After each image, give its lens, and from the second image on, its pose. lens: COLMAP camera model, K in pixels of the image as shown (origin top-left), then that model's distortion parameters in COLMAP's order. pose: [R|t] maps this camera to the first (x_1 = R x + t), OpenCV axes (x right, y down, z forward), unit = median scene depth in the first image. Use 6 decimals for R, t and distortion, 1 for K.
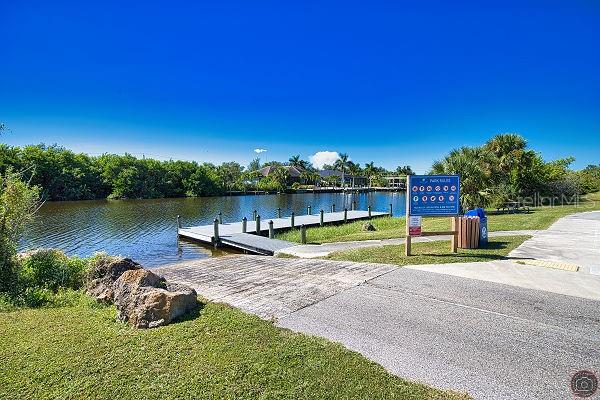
lens RADIAL K [[302.3, 0, 301.6], [0, 302.3, 195.6], [0, 0, 1]] dist [-0.019310, 0.000651]
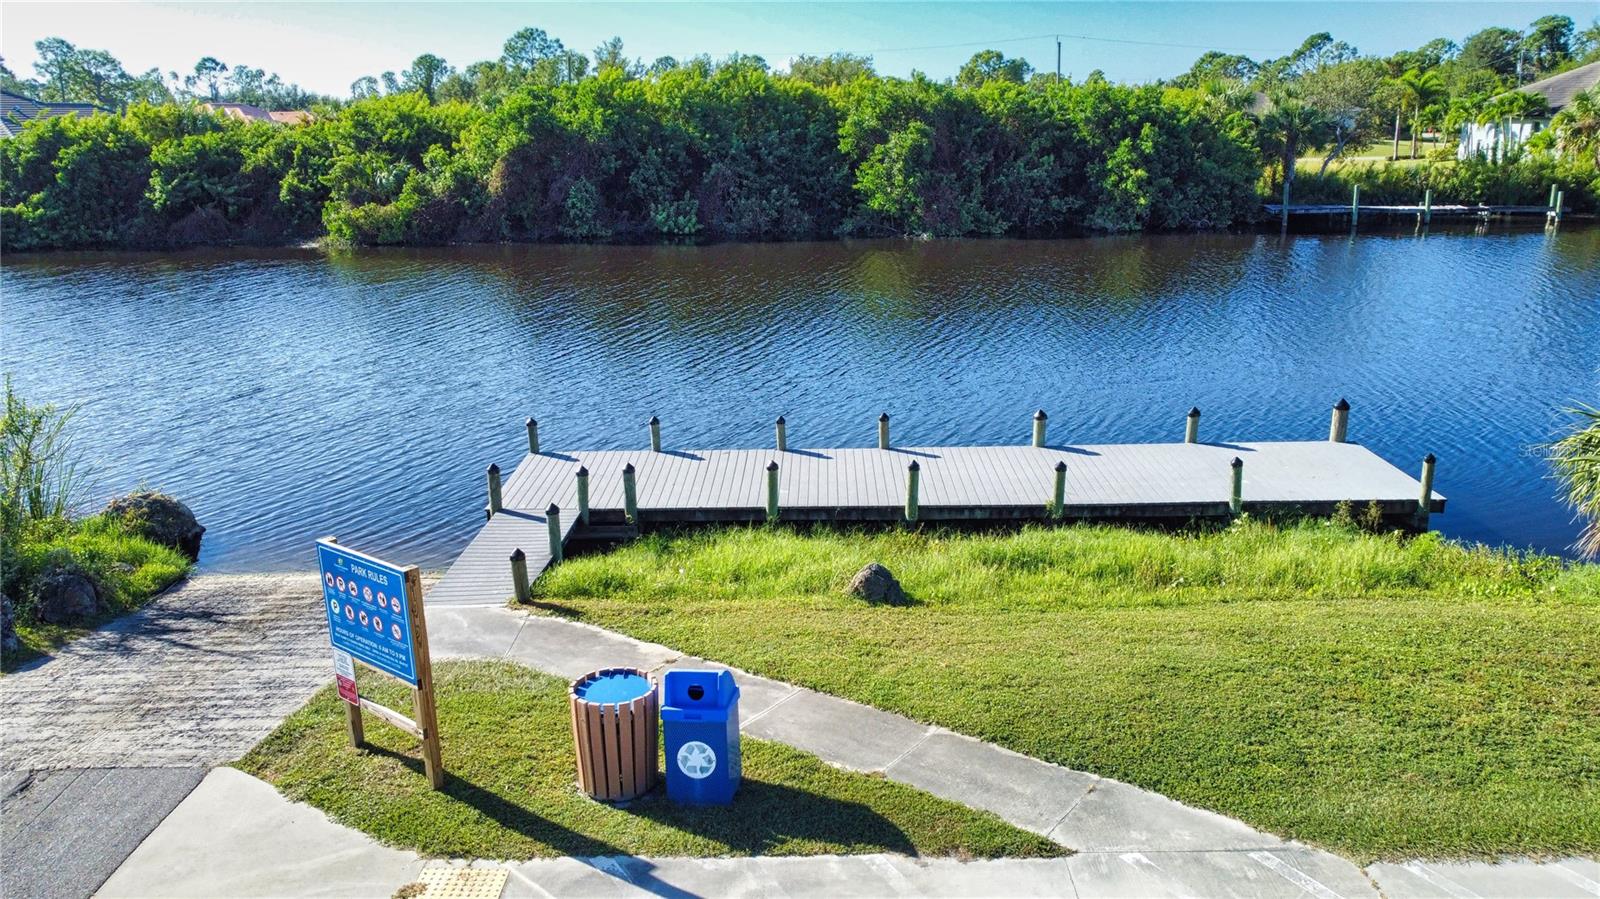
lens RADIAL K [[1206.5, 0, 805.9], [0, 1206.5, 453.9], [0, 0, 1]] dist [0.005962, -0.013237]
pose [[0.701735, 0.179267, -0.689516, 0.173223], [-0.006895, 0.969489, 0.245039, -0.052092], [0.712405, -0.167198, 0.681560, 0.045843]]
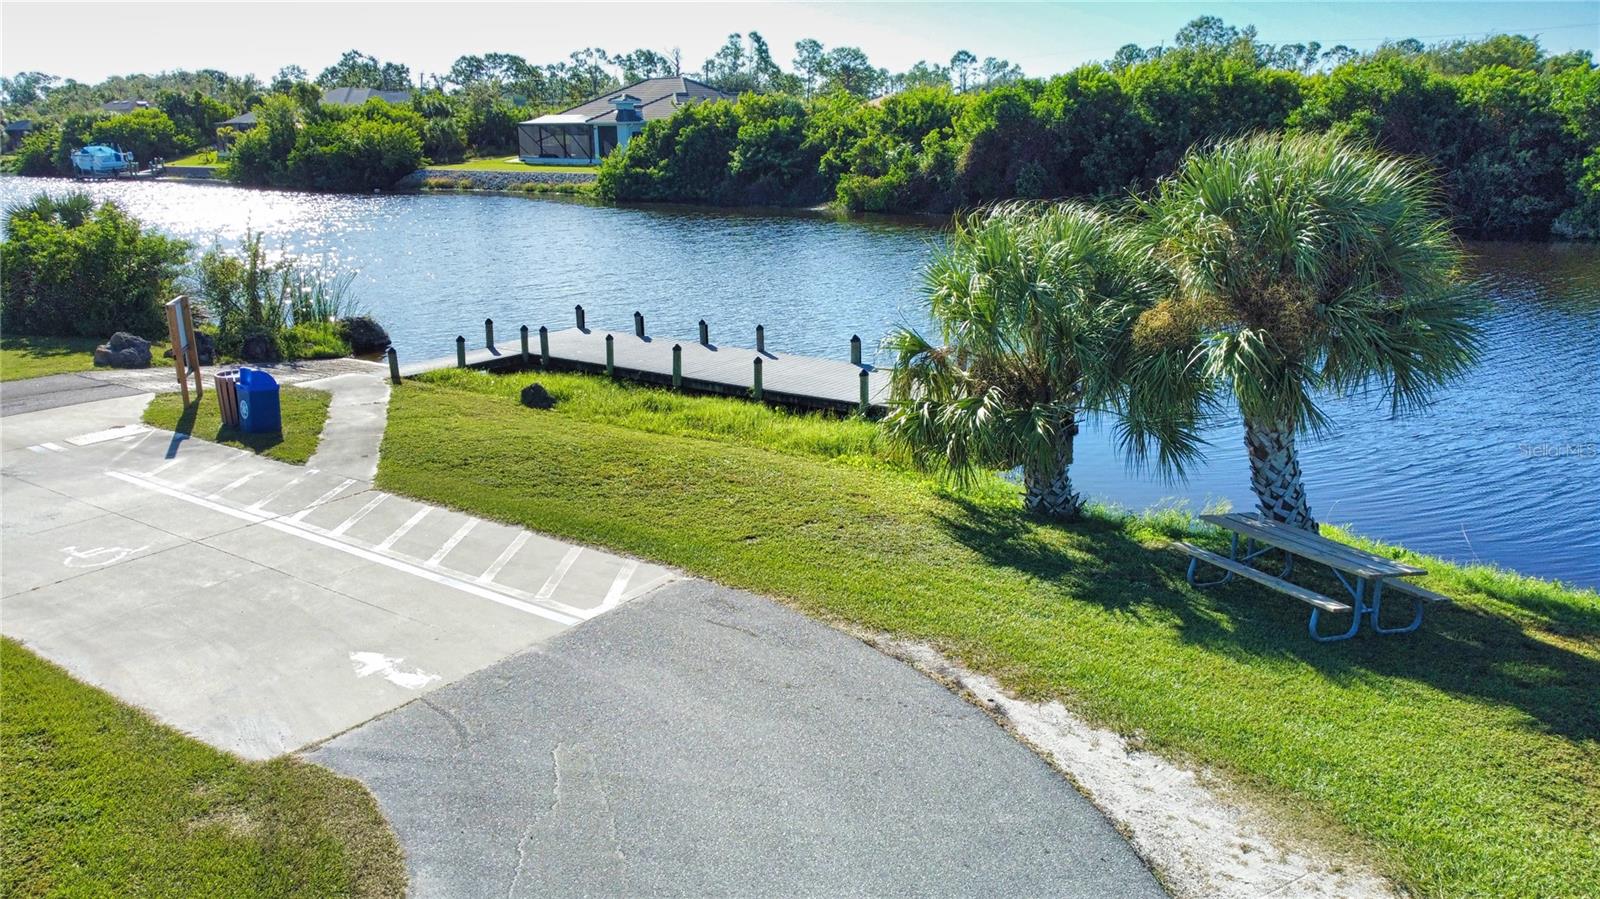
lens RADIAL K [[1206.5, 0, 804.5], [0, 1206.5, 451.7], [0, 0, 1]] dist [0.005962, -0.013237]
pose [[0.165436, 0.262053, -0.950768, 0.380248], [-0.022209, 0.964797, 0.262055, -0.054690], [0.985970, -0.022238, 0.165432, 0.210076]]
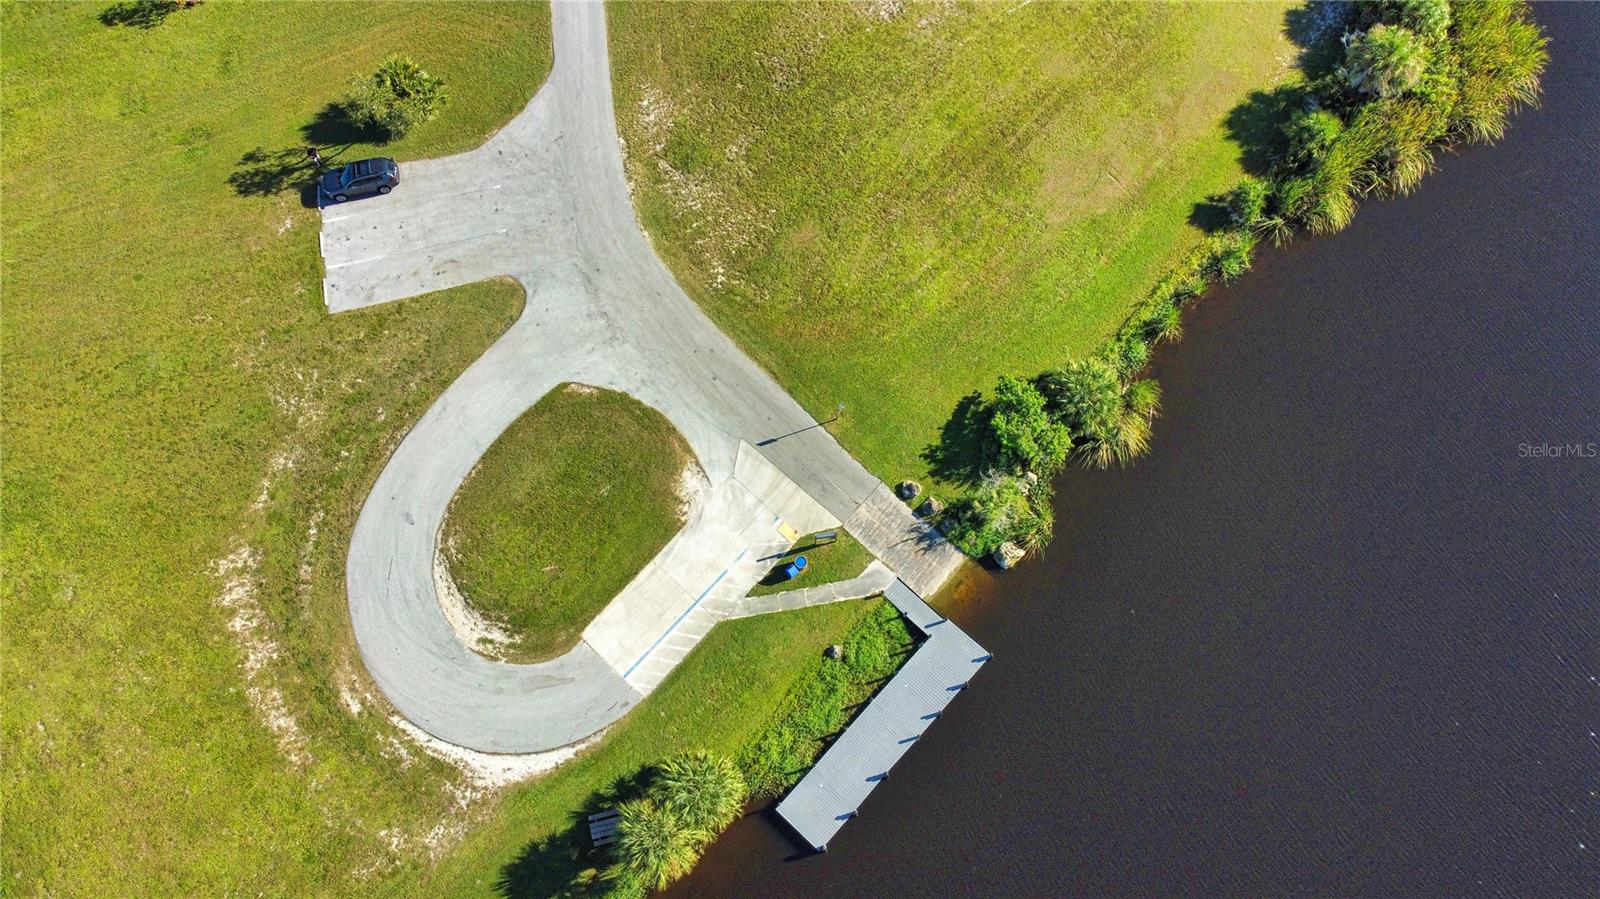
lens RADIAL K [[1206.5, 0, 802.5], [0, 1206.5, 461.5], [0, 0, 1]] dist [0.005962, -0.013237]
pose [[-0.998781, 0.049077, -0.005258, 0.065718], [0.009231, 0.290364, 0.956872, -0.950999], [0.048487, 0.955657, -0.290463, 0.327330]]
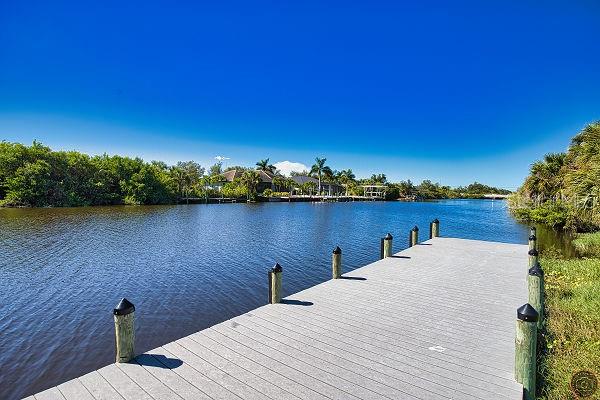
lens RADIAL K [[302.3, 0, 303.6], [0, 302.3, 201.0], [0, 0, 1]] dist [-0.019310, 0.000651]
pose [[0.990820, 0.013443, 0.134521, -0.039787], [-0.012056, 0.999865, -0.011122, -0.001590], [-0.134652, 0.009398, 0.990848, 0.176604]]
